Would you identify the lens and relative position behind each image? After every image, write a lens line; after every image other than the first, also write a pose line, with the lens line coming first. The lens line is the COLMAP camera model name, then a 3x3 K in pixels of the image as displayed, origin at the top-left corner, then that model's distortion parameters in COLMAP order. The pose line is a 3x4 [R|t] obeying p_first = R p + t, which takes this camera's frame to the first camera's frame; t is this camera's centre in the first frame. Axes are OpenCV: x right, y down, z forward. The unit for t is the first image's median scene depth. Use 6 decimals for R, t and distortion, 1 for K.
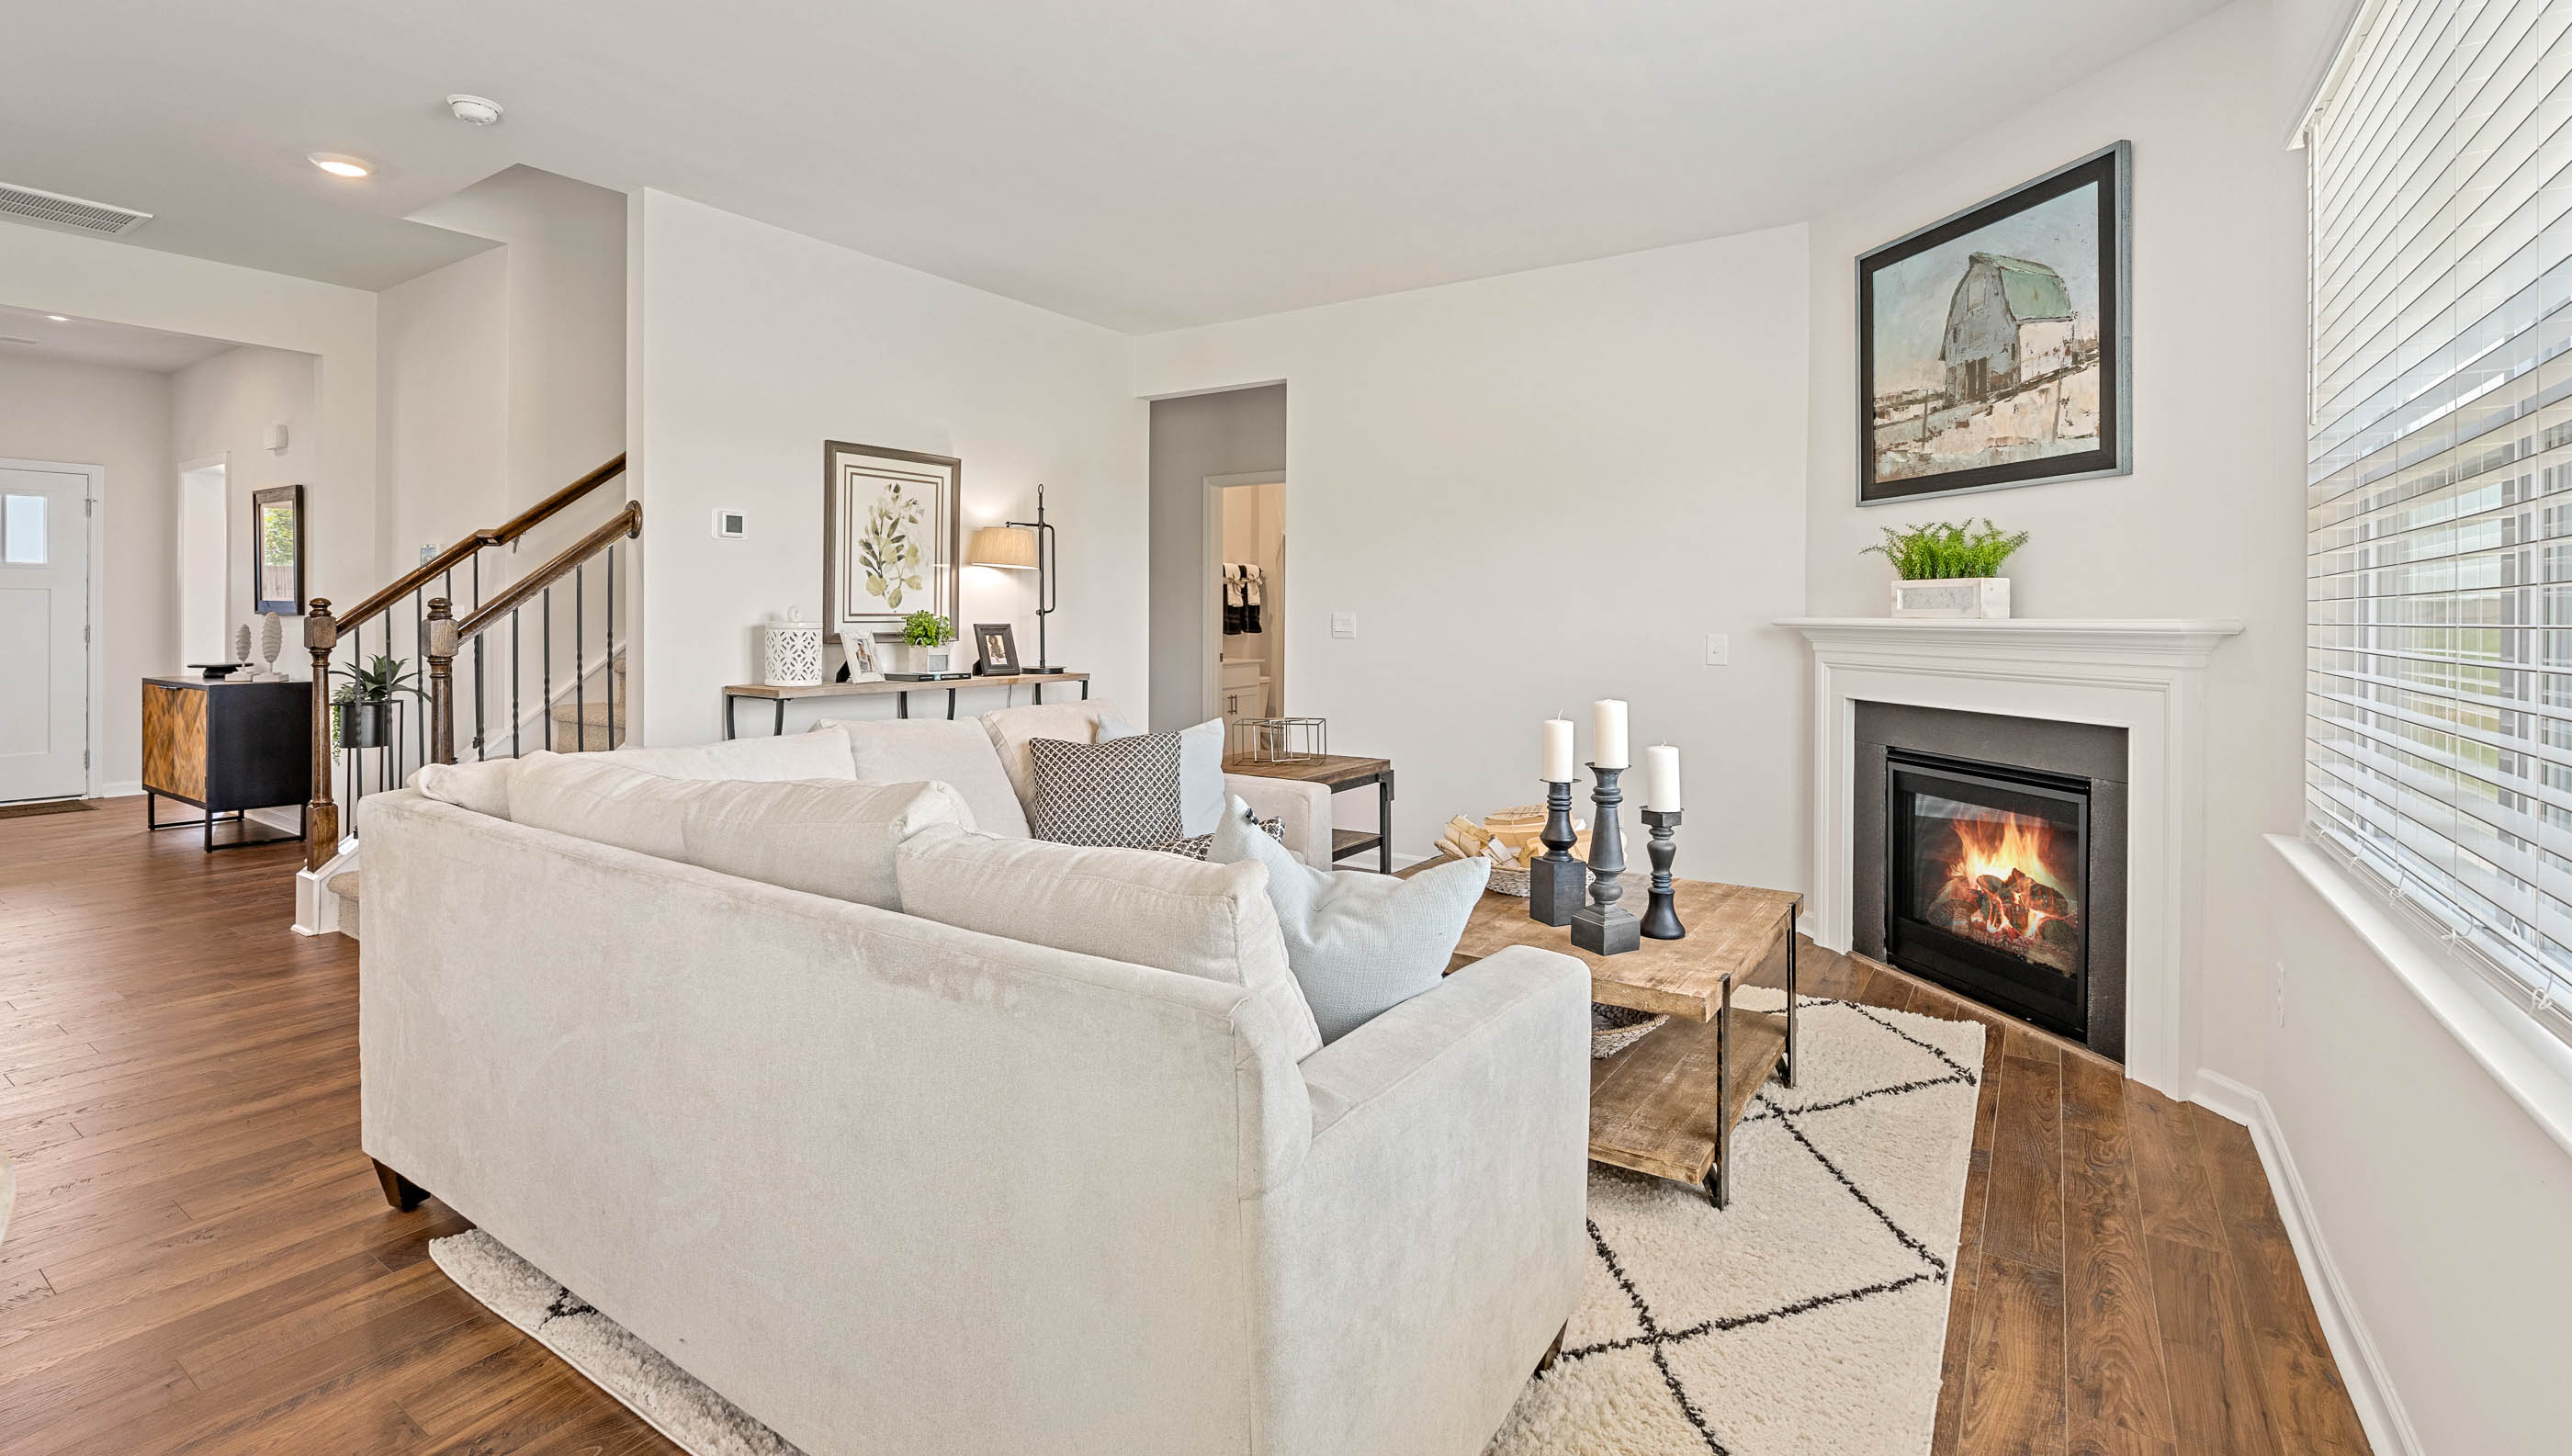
lens RADIAL K [[1149.3, 0, 1282.3], [0, 1149.3, 614.9], [0, 0, 1]] dist [-0.005480, 0.000007]
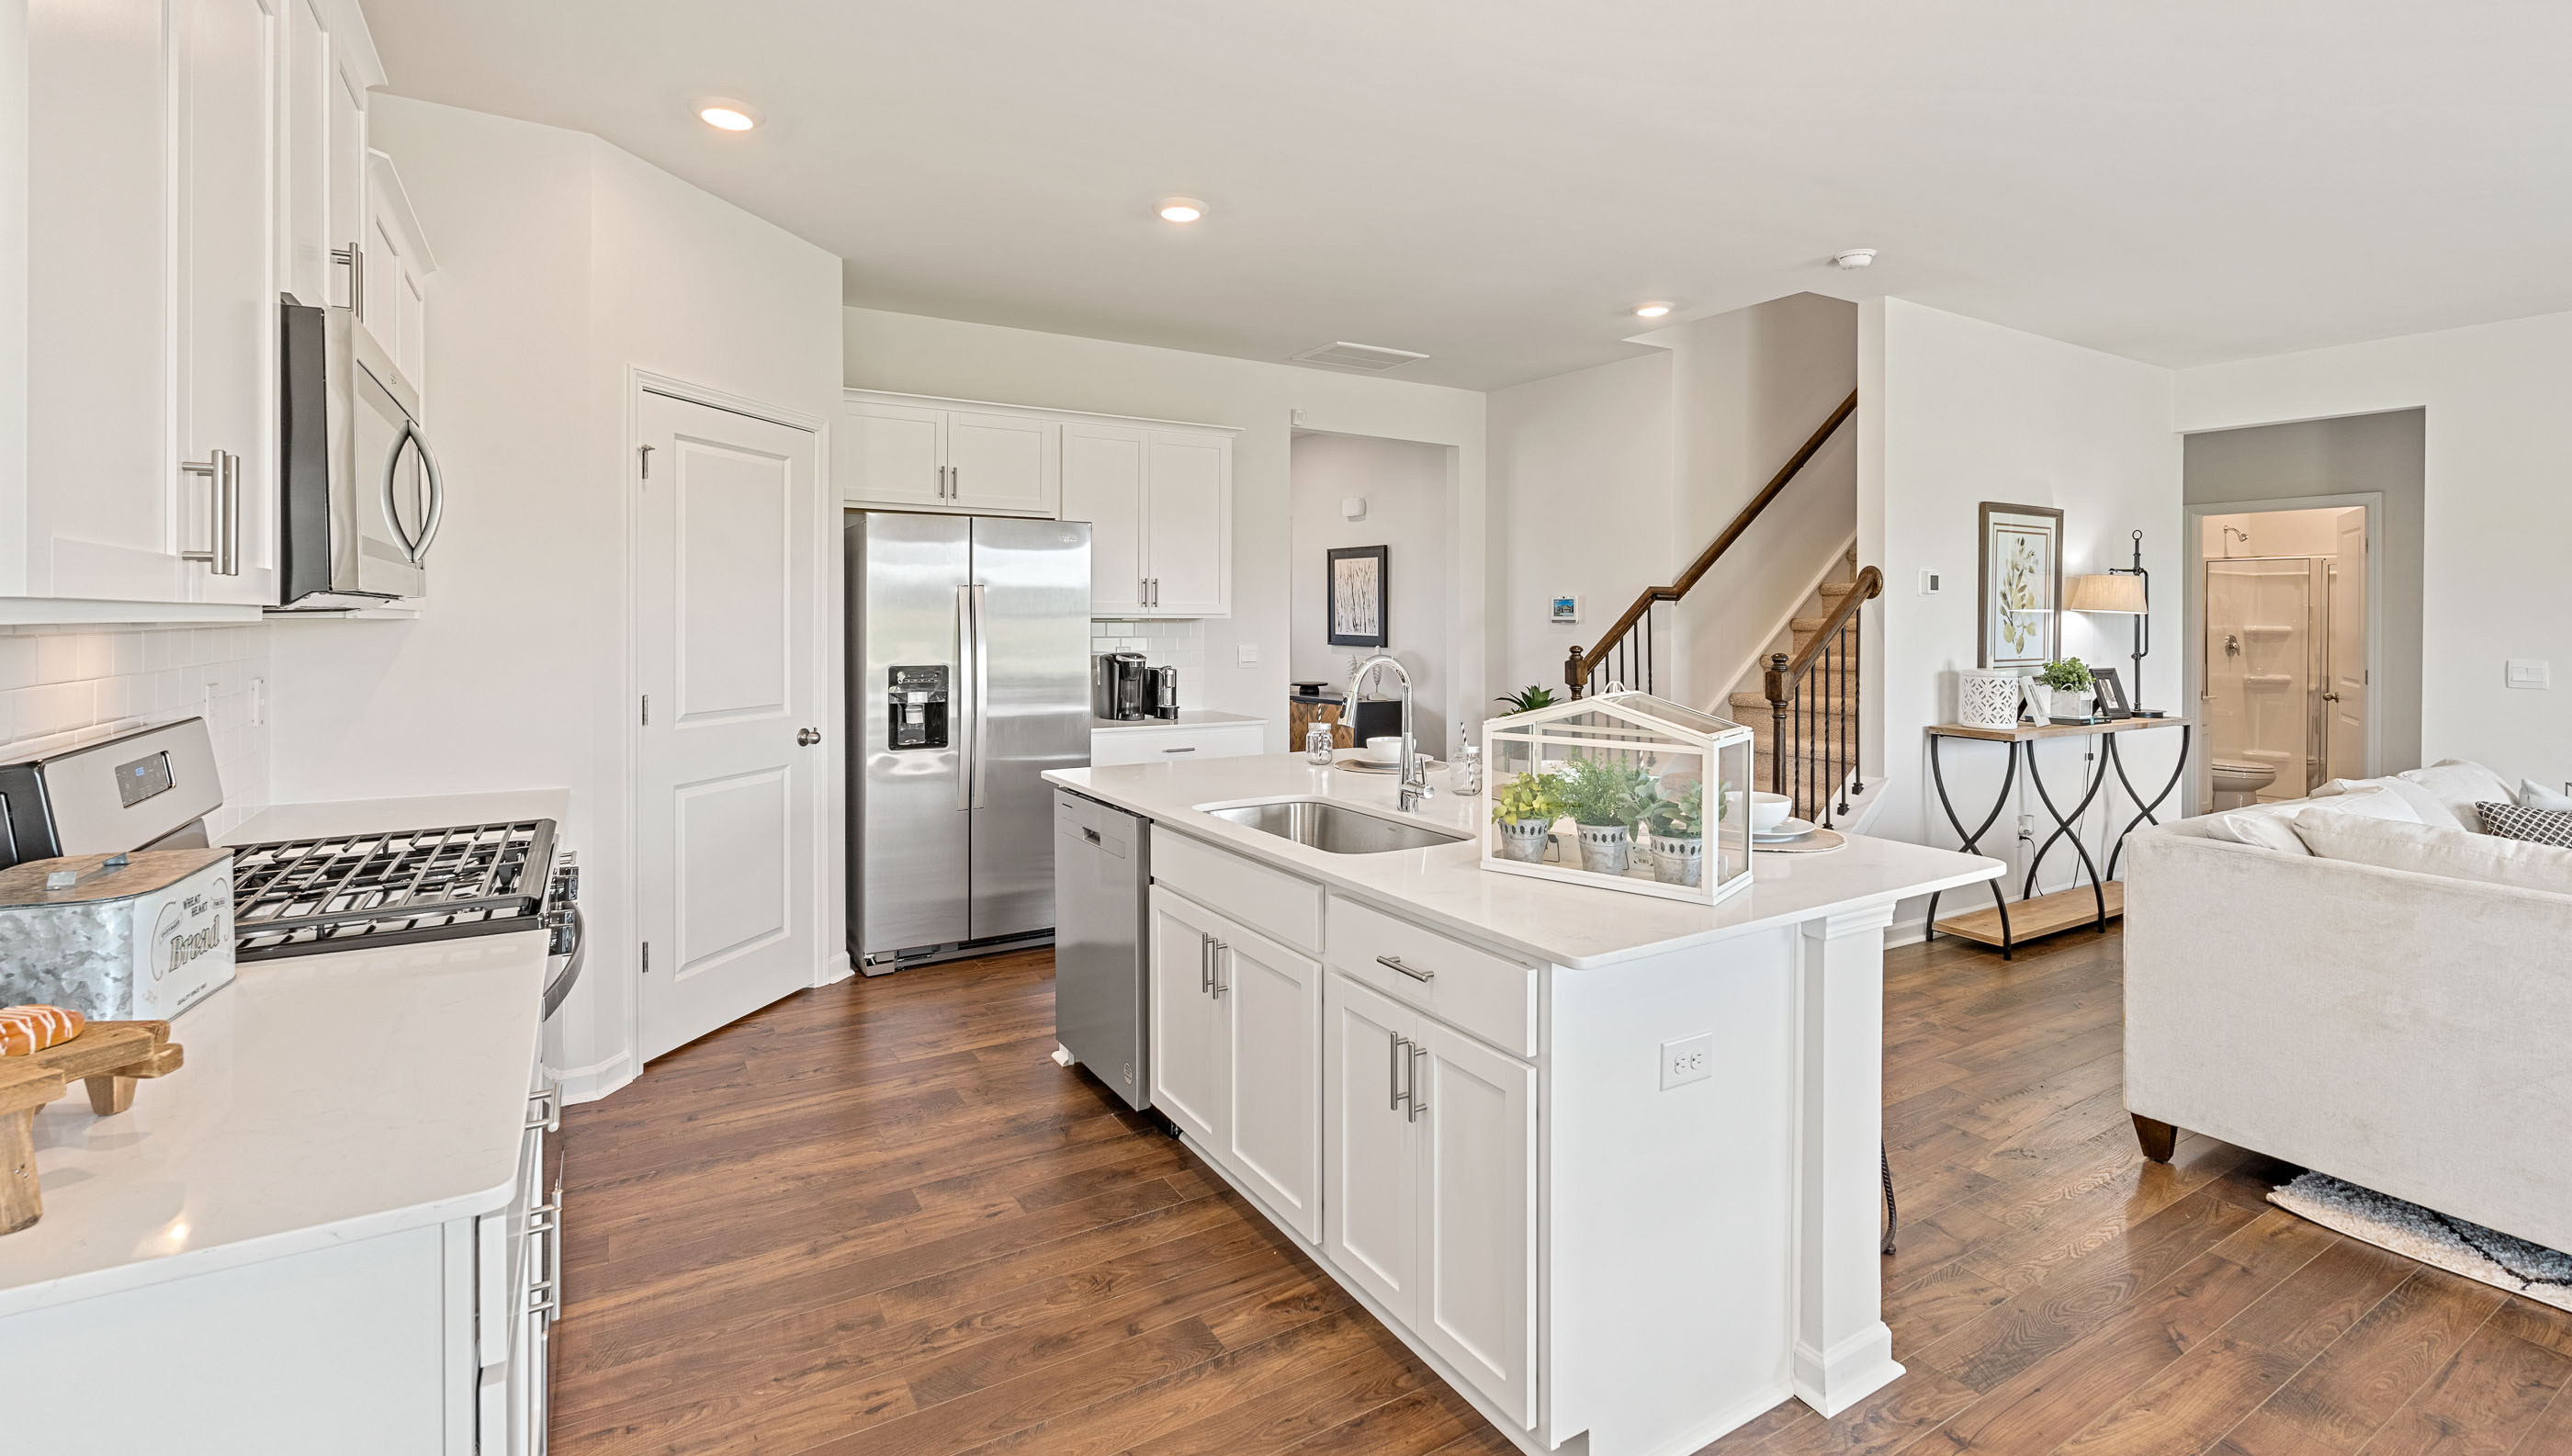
lens RADIAL K [[1149.3, 0, 1299.2], [0, 1149.3, 619.0], [0, 0, 1]] dist [-0.005480, 0.000007]
pose [[0.907930, 0.000047, -0.419122, -0.675067], [-0.000623, 0.999999, -0.001237, -0.049263], [0.419121, 0.001384, 0.907929, -0.338440]]
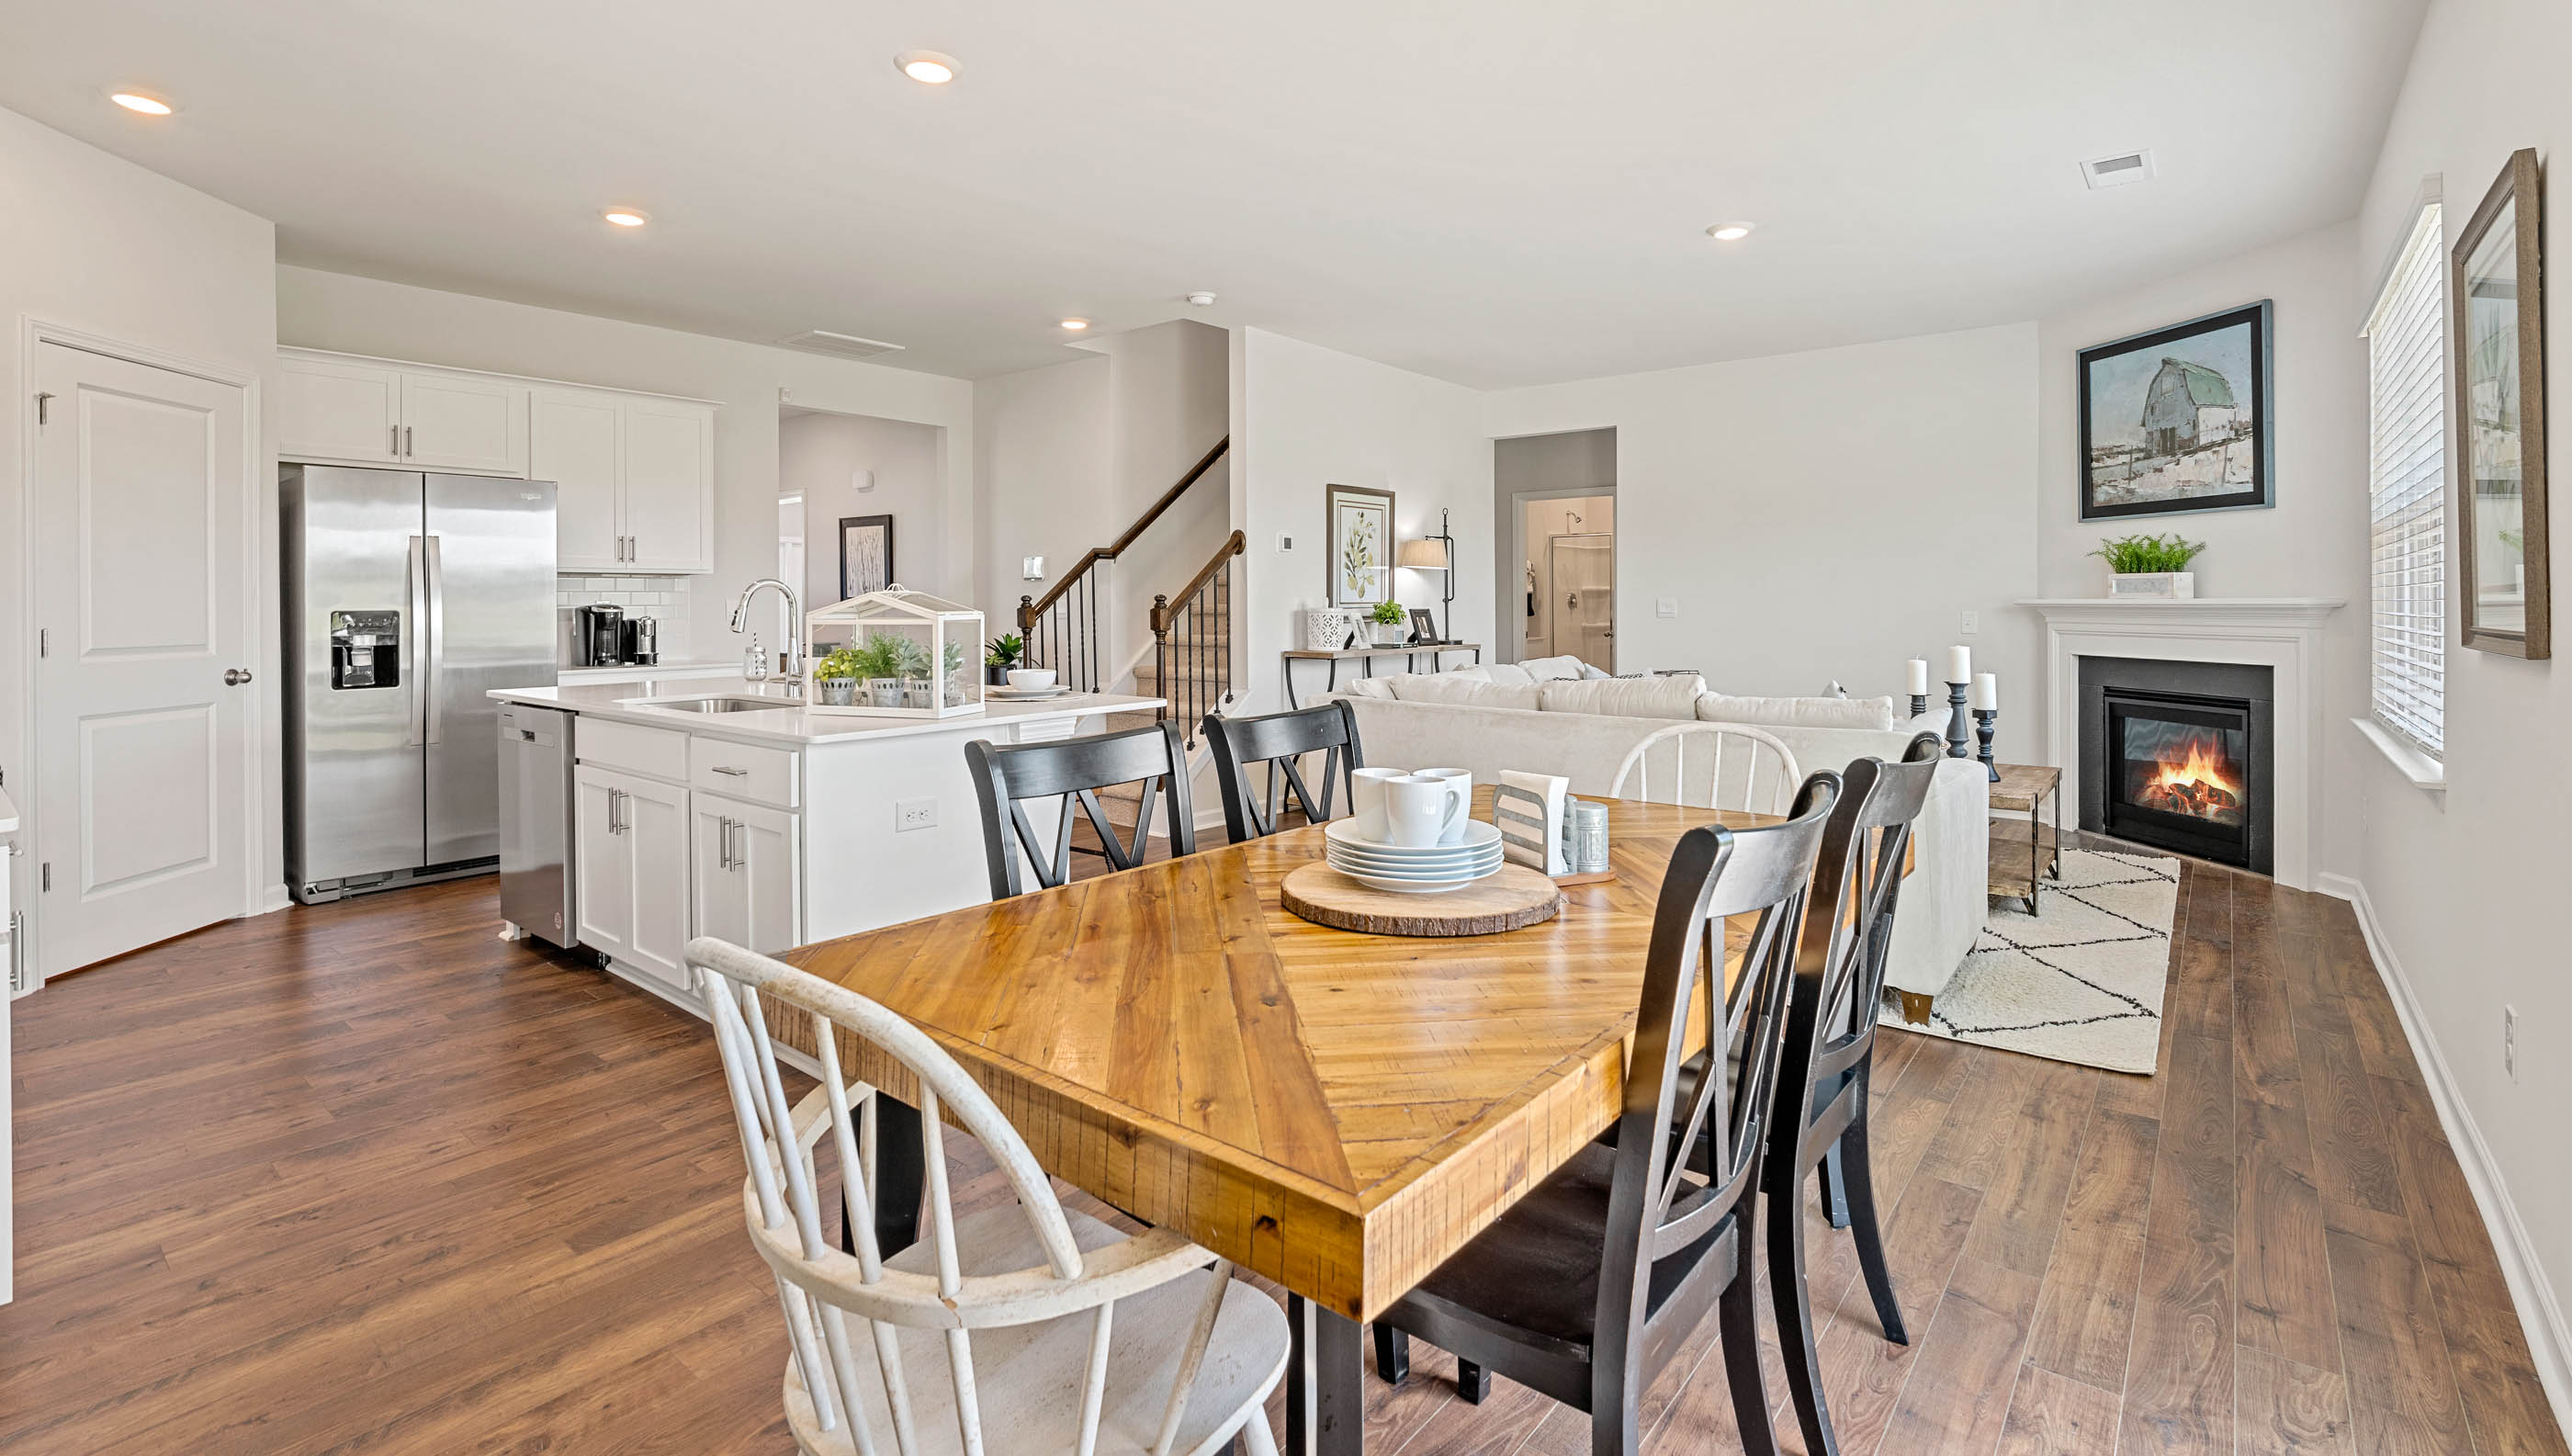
lens RADIAL K [[1149.3, 0, 1293.6], [0, 1149.3, 600.1], [0, 0, 1]] dist [-0.005480, 0.000007]
pose [[0.995559, -0.008974, -0.093706, -0.388515], [0.008783, 0.999958, -0.002447, -0.001519], [0.093724, 0.001614, 0.995597, -0.590187]]
